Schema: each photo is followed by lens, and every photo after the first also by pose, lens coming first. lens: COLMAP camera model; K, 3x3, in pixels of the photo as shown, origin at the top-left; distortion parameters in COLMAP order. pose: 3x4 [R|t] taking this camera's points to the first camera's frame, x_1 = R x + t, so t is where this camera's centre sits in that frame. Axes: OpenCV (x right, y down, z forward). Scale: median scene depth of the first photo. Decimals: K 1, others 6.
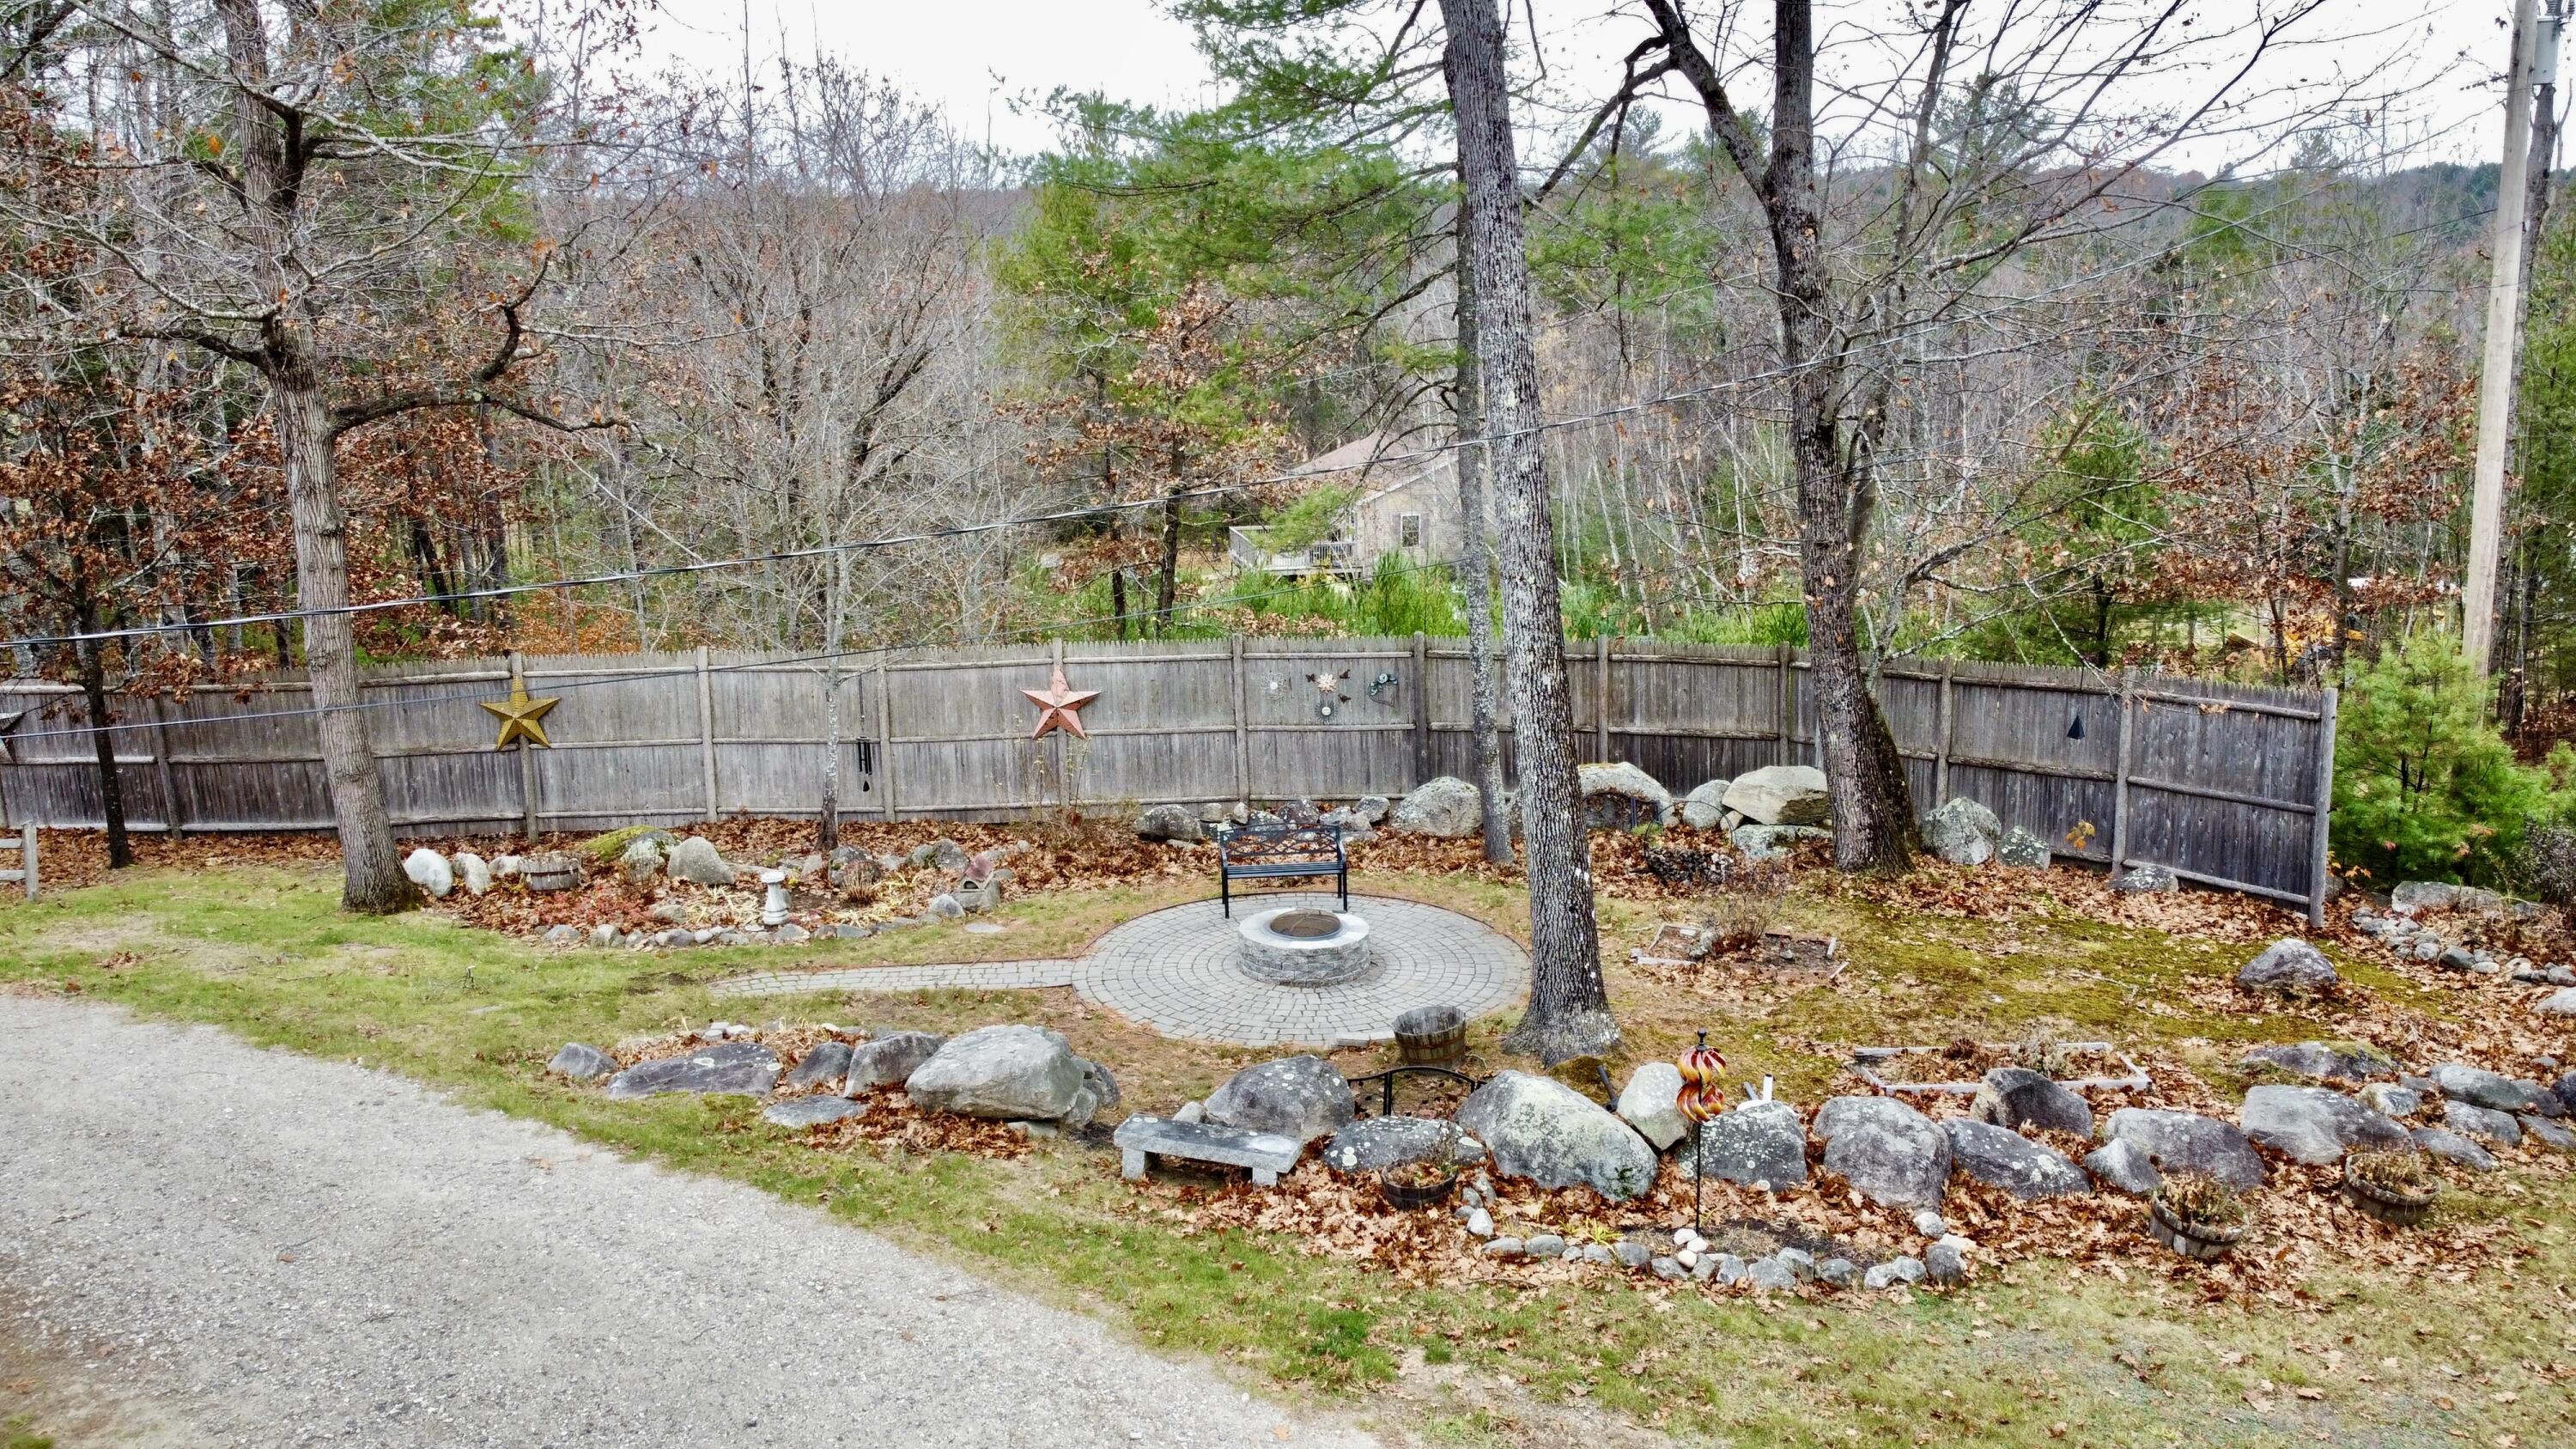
lens RADIAL K [[1958.5, 0, 1282.6], [0, 1958.5, 727.0], [0, 0, 1]] dist [0.001793, -0.000849]
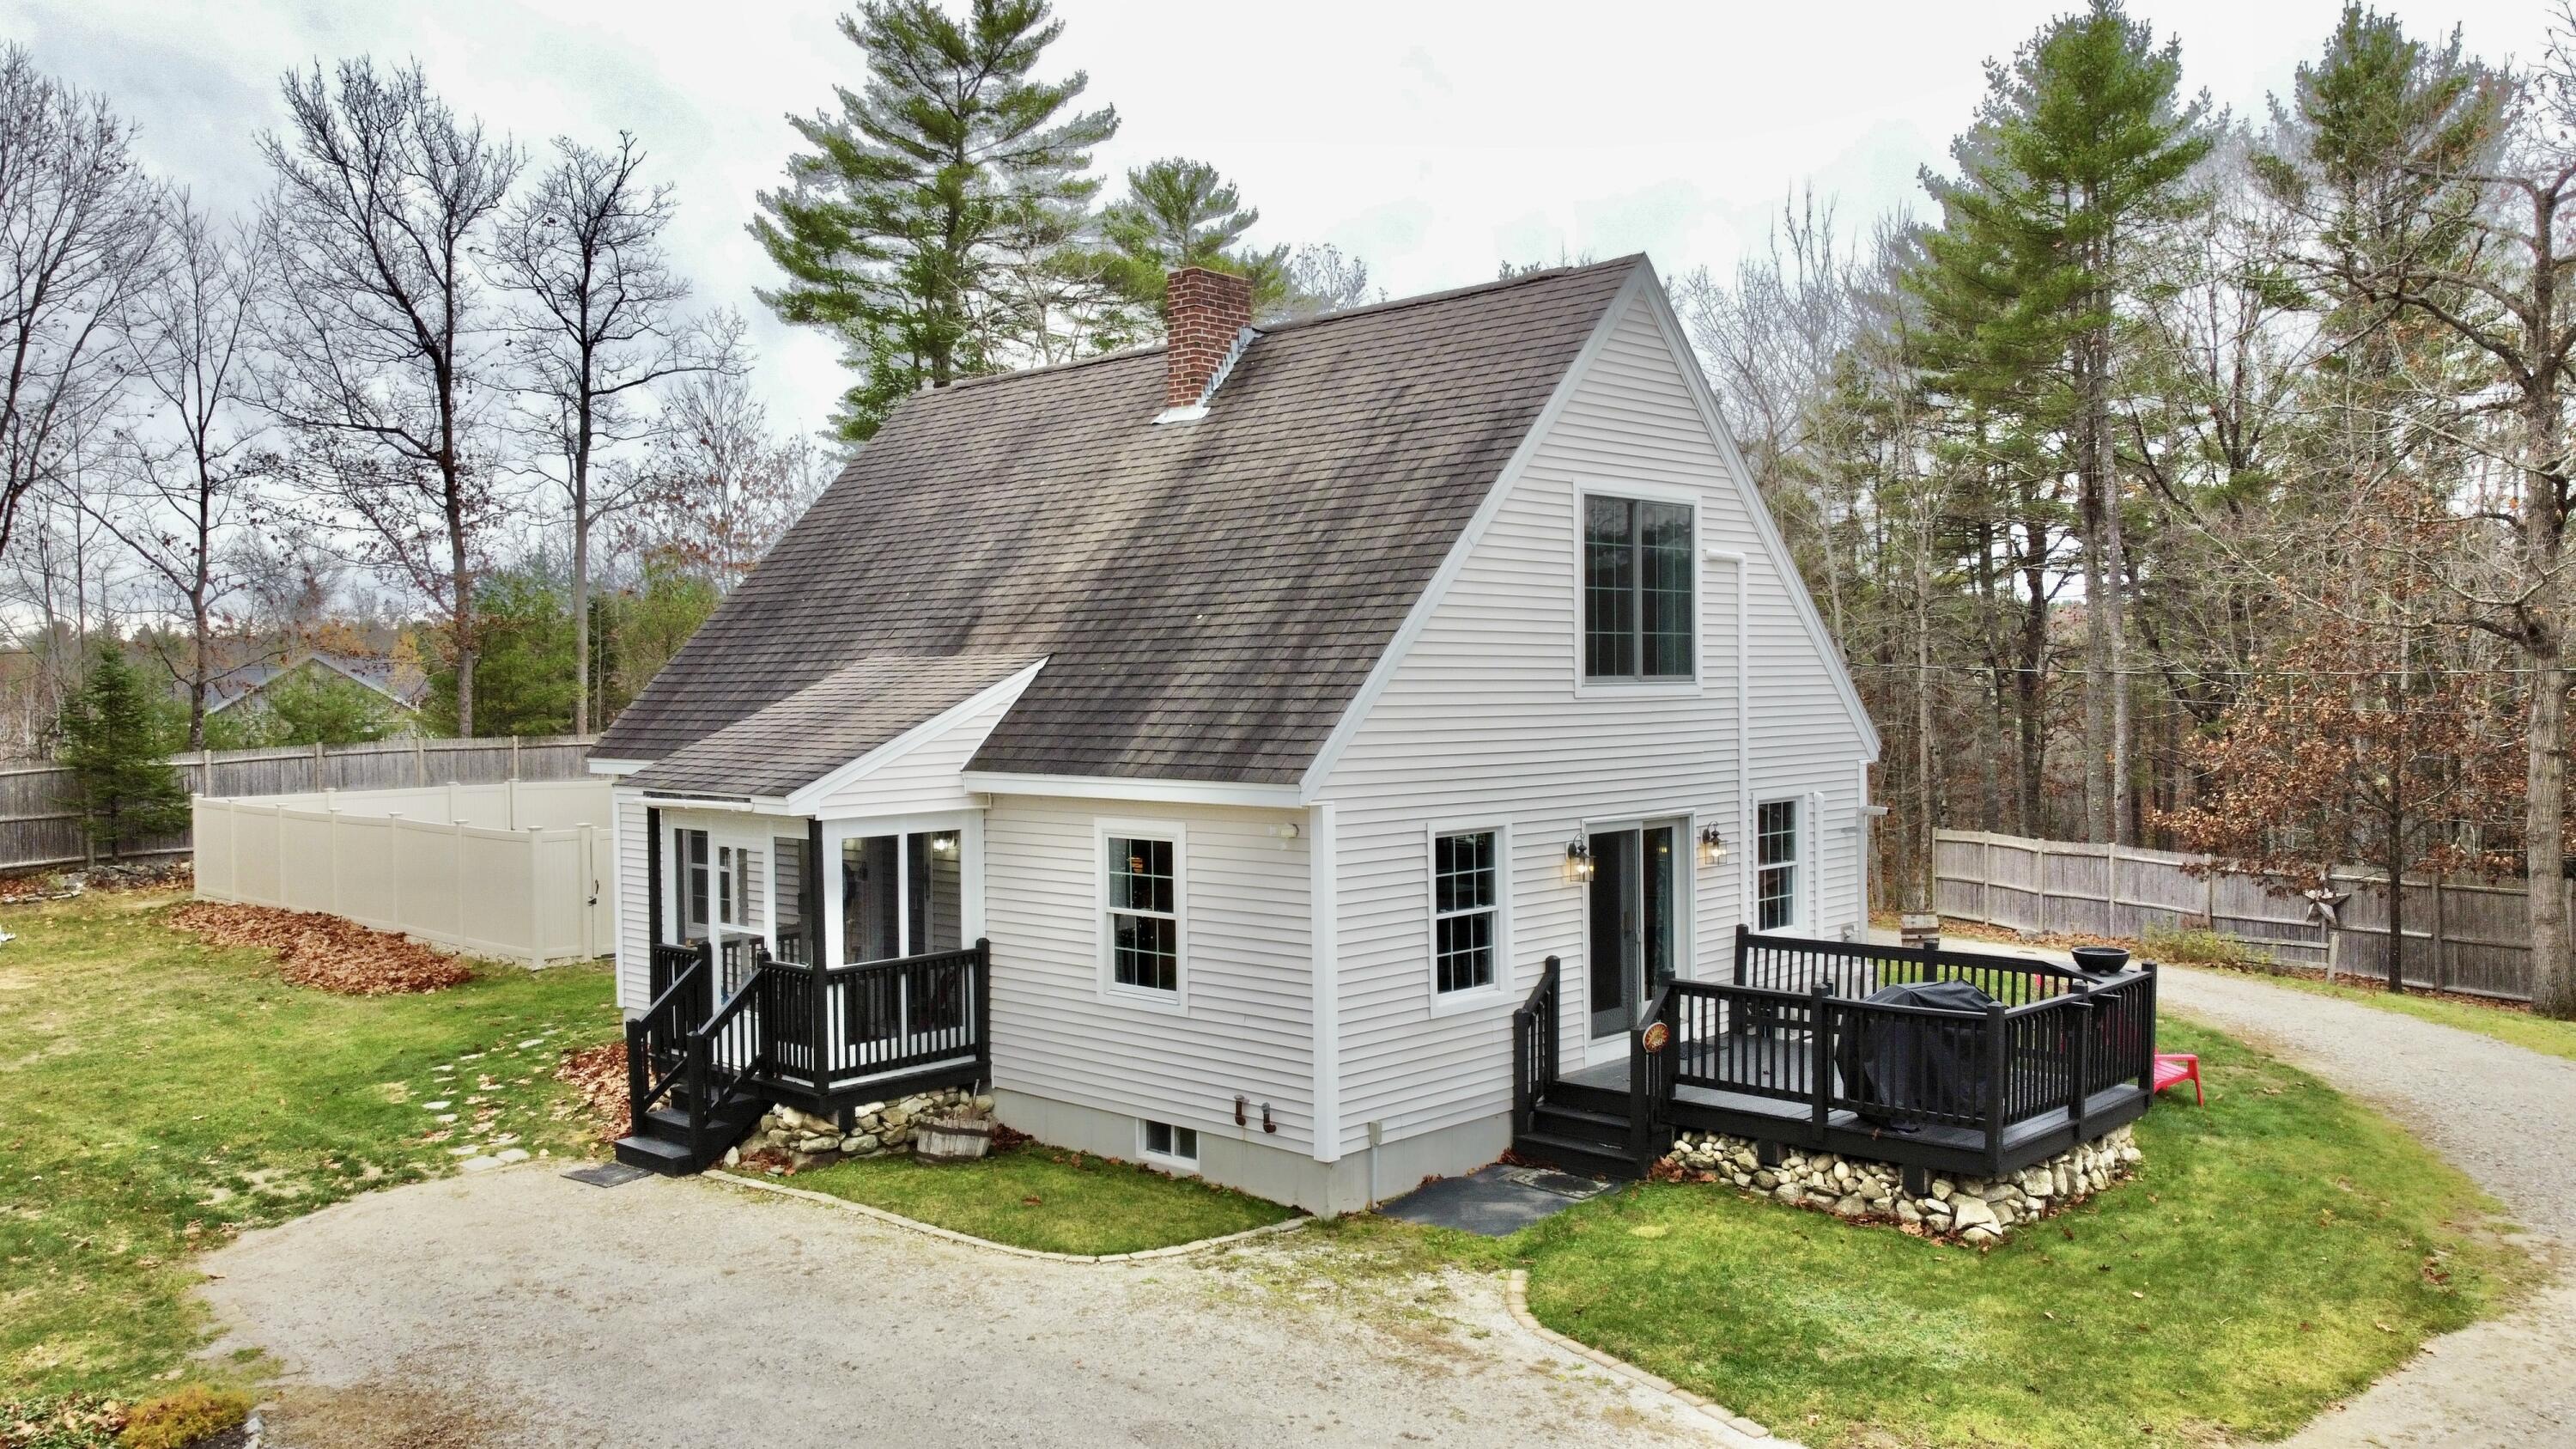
lens RADIAL K [[1958.5, 0, 1282.5], [0, 1958.5, 725.2], [0, 0, 1]] dist [0.001793, -0.000849]
pose [[0.460735, 0.044783, -0.886407, 0.398554], [-0.198253, 0.978684, -0.053603, 0.155342], [0.865112, 0.200429, 0.459793, -0.544160]]
